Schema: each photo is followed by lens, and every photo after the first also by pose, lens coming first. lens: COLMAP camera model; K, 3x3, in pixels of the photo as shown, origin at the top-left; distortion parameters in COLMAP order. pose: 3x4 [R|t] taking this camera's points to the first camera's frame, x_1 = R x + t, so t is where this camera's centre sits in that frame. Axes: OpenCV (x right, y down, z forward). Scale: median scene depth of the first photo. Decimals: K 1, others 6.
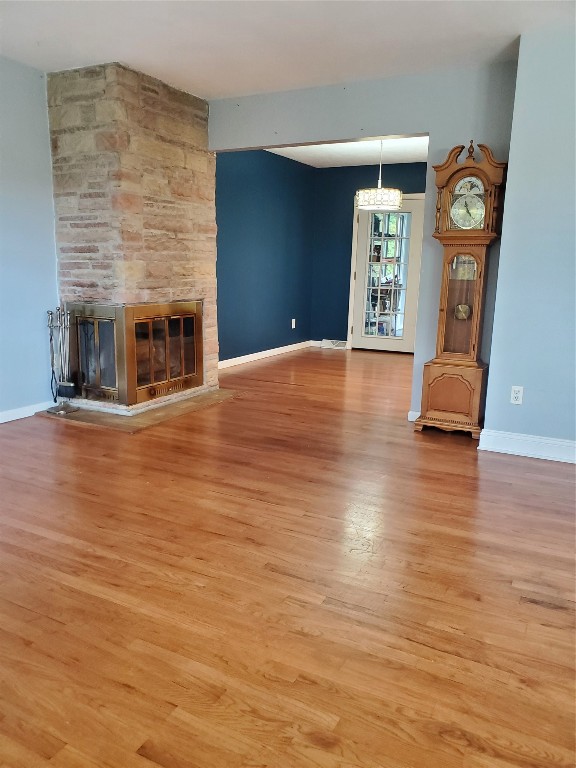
lens RADIAL K [[590.7, 0, 288.0], [0, 590.7, 384.0], [0, 0, 1]] dist [0.011369, 0.001536]
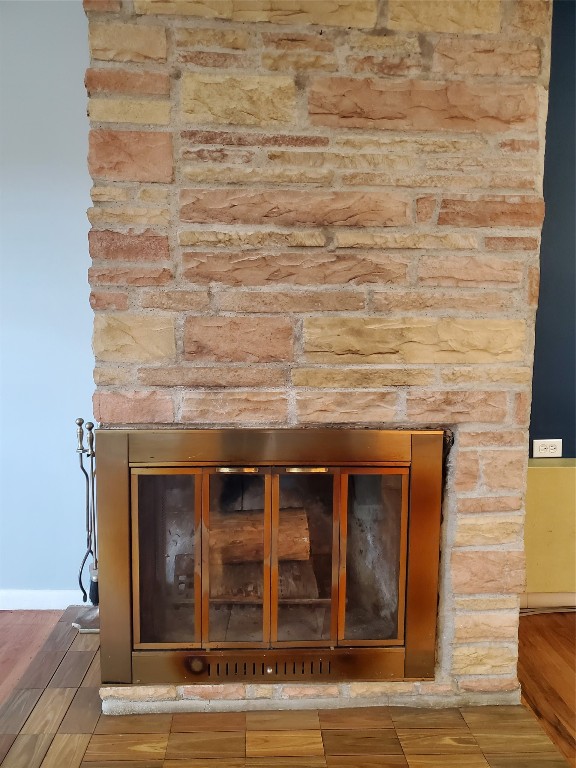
lens RADIAL K [[590.7, 0, 288.0], [0, 590.7, 384.0], [0, 0, 1]] dist [0.011369, 0.001536]
pose [[0.502663, 0.079348, -0.860833, 0.099412], [-0.172238, 0.985007, -0.009780, -0.162990], [0.847151, 0.153184, 0.508793, 0.831566]]
